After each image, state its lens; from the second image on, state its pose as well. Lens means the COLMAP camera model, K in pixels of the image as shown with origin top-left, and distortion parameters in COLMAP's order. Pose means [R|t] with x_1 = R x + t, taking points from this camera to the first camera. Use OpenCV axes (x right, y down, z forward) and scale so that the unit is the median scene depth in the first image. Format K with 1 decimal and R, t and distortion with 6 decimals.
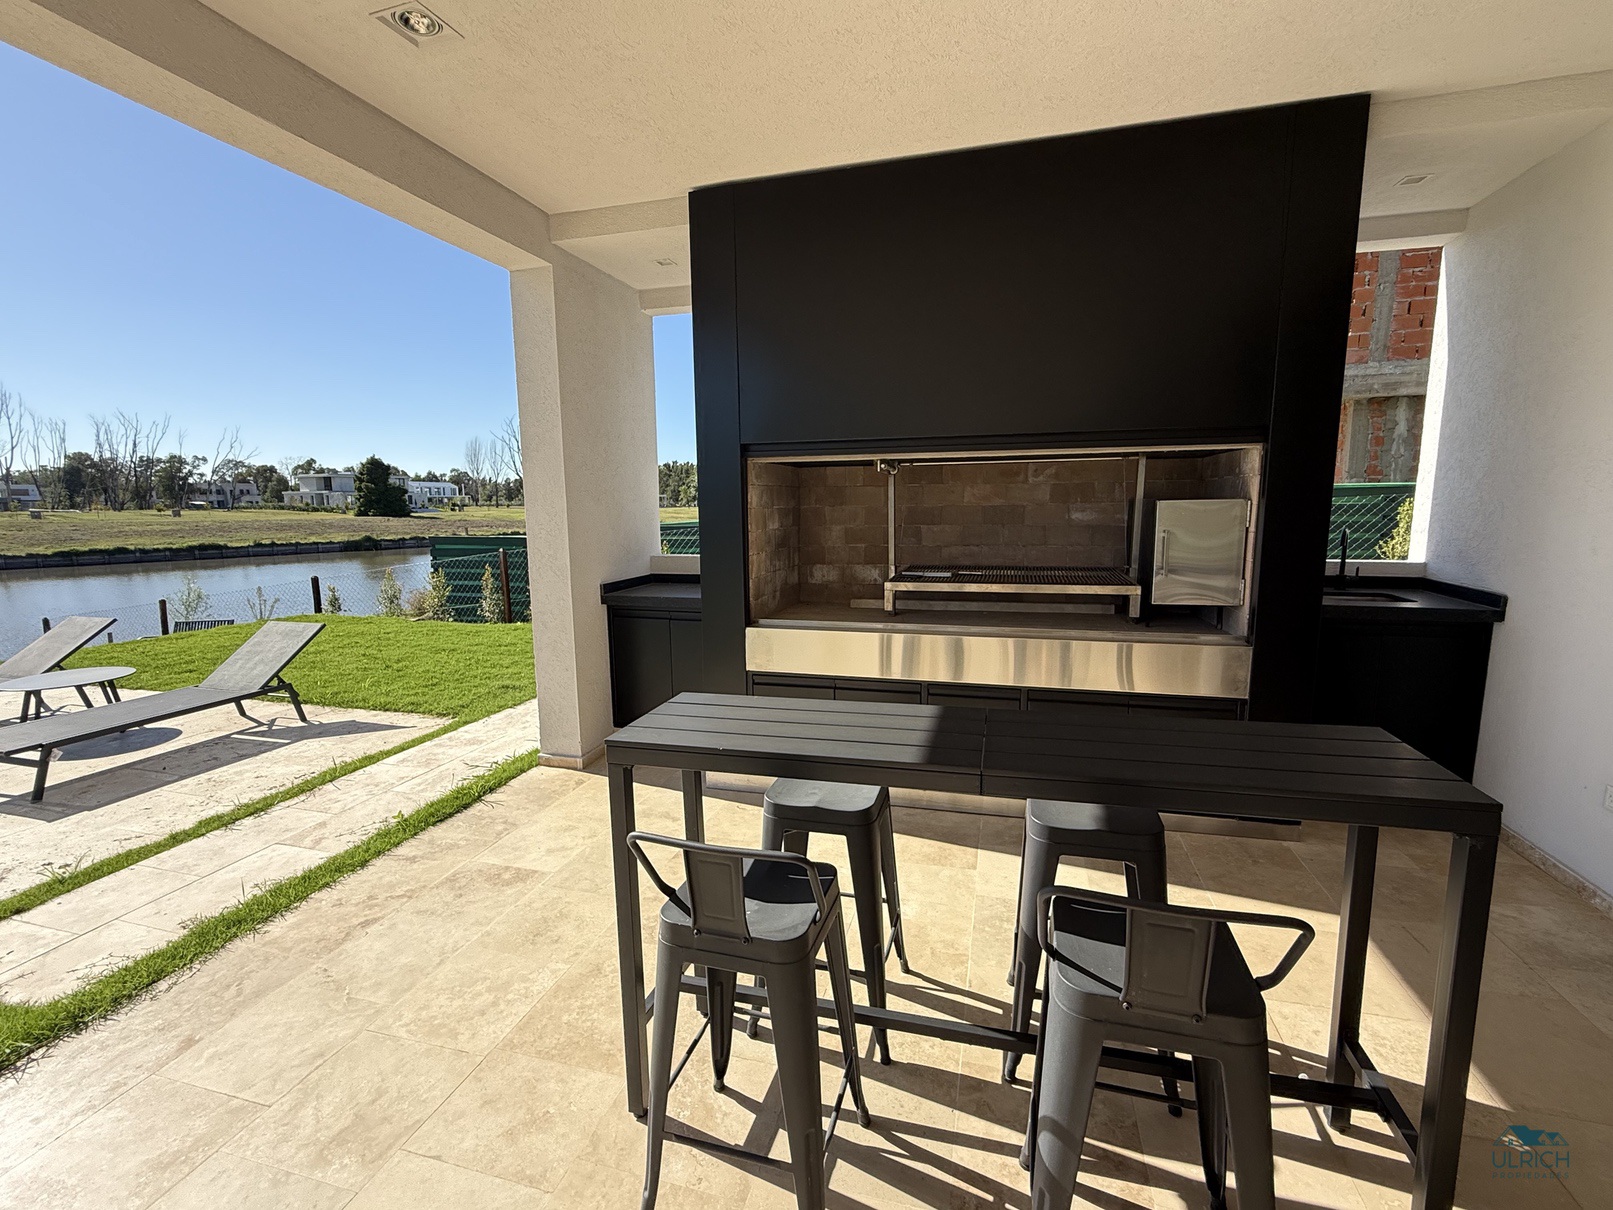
lens RADIAL K [[708.8, 0, 803.6], [0, 708.8, 606.6], [0, 0, 1]] dist [-0.000102, 0.000086]
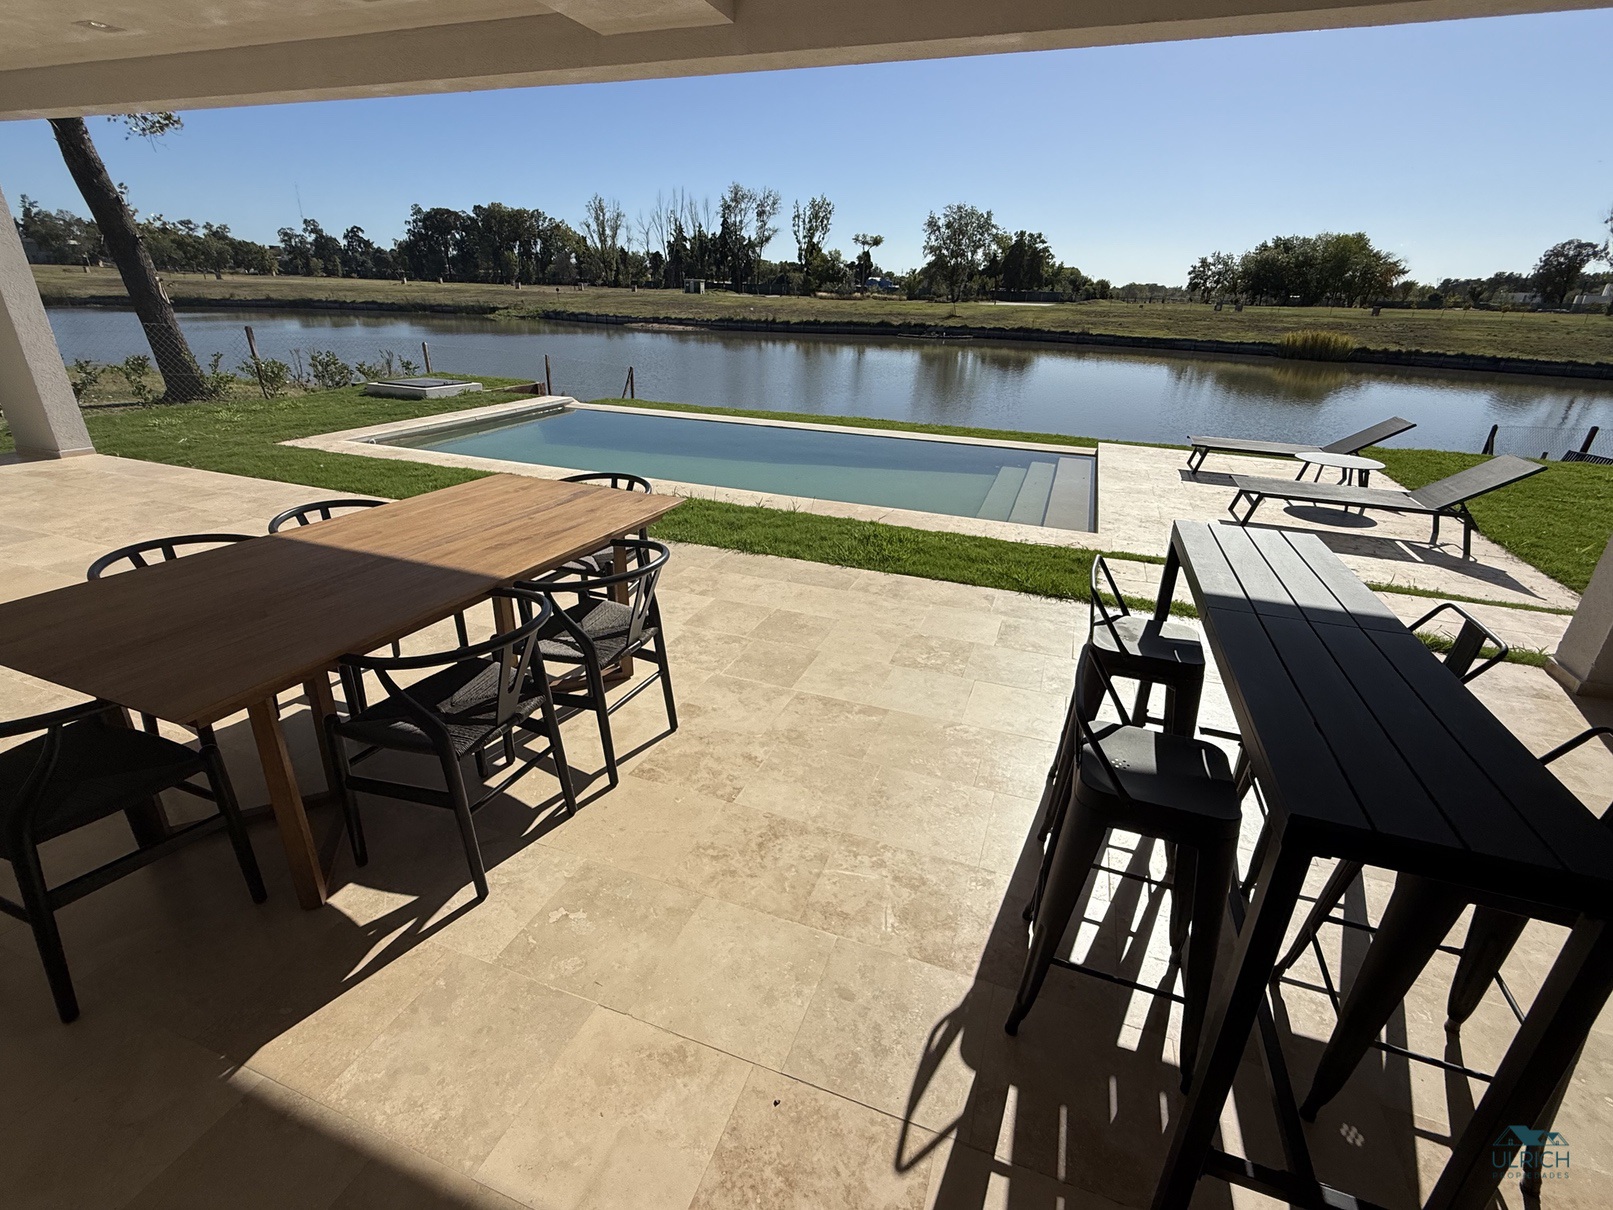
lens RADIAL K [[754.8, 0, 804.2], [0, 754.8, 605.6], [0, 0, 1]] dist [0.002778, -0.000767]
pose [[-0.082488, 0.394377, -0.915239, 0.420091], [-0.171526, 0.899046, 0.402859, -0.048742], [0.981720, 0.190218, -0.006515, 0.098665]]
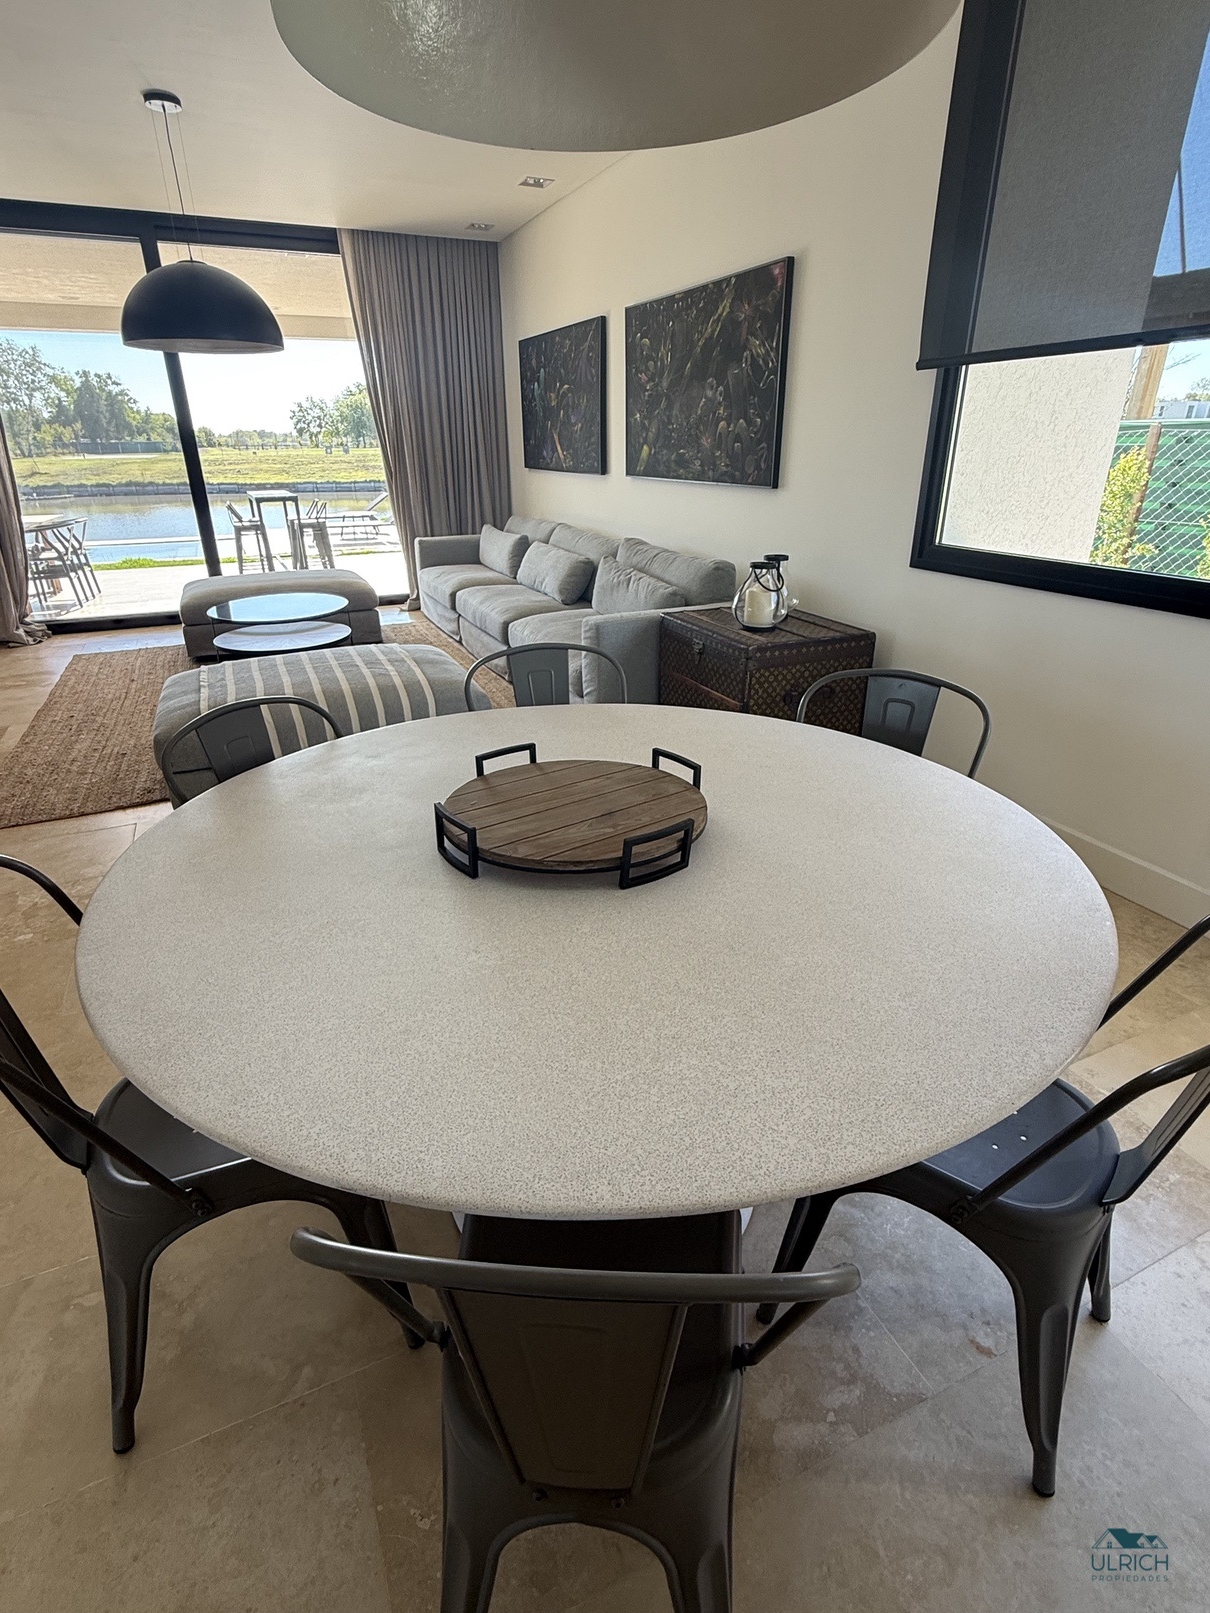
lens RADIAL K [[796.3, 0, 620.0], [0, 796.3, 804.3], [0, 0, 1]] dist [-0.003848, 0.000086]
pose [[0.649862, 0.321039, -0.688922, 1.811240], [-0.112399, 0.937041, 0.330637, 0.023730], [0.751696, -0.137434, 0.645032, -0.262263]]
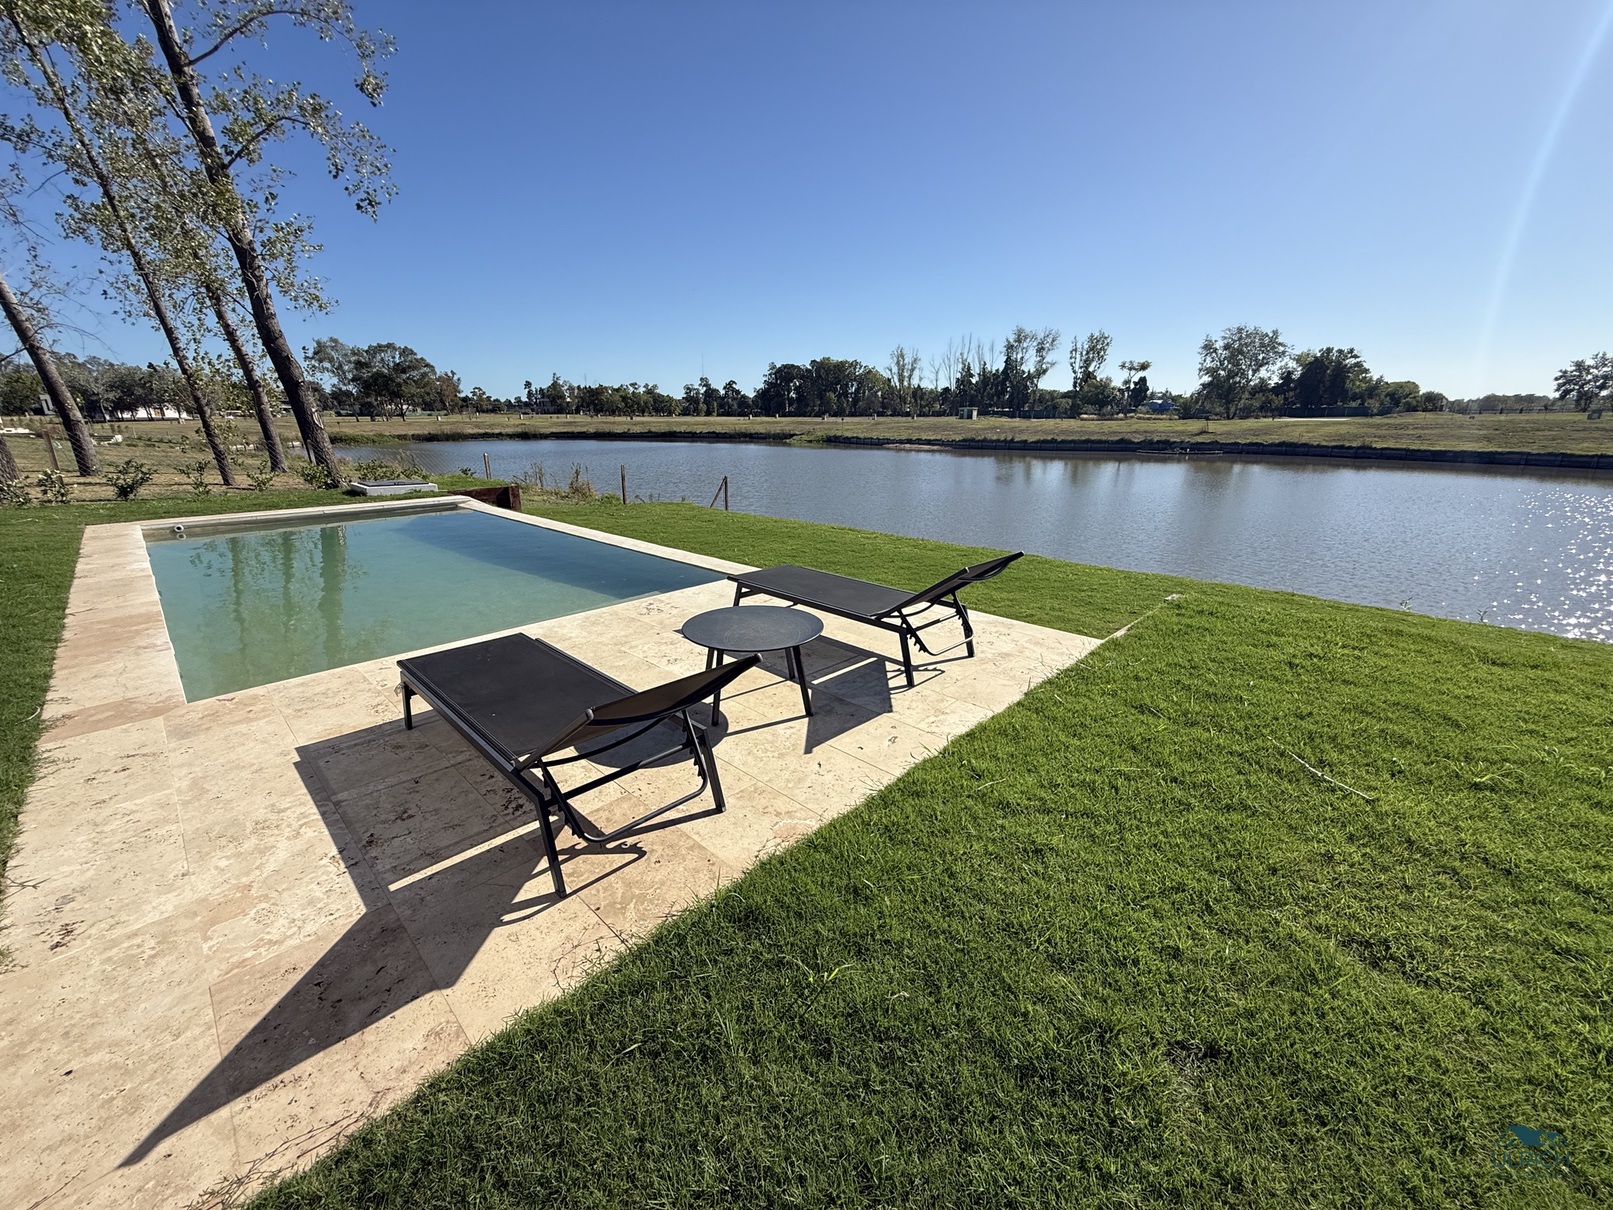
lens RADIAL K [[649.2, 0, 800.3], [0, 649.2, 606.9], [0, 0, 1]] dist [0.002736, 0.000183]
pose [[-0.479221, 0.261994, -0.837679, -0.542871], [-0.118138, 0.926469, 0.357349, -0.152172], [0.869707, 0.270210, -0.413032, 1.328263]]
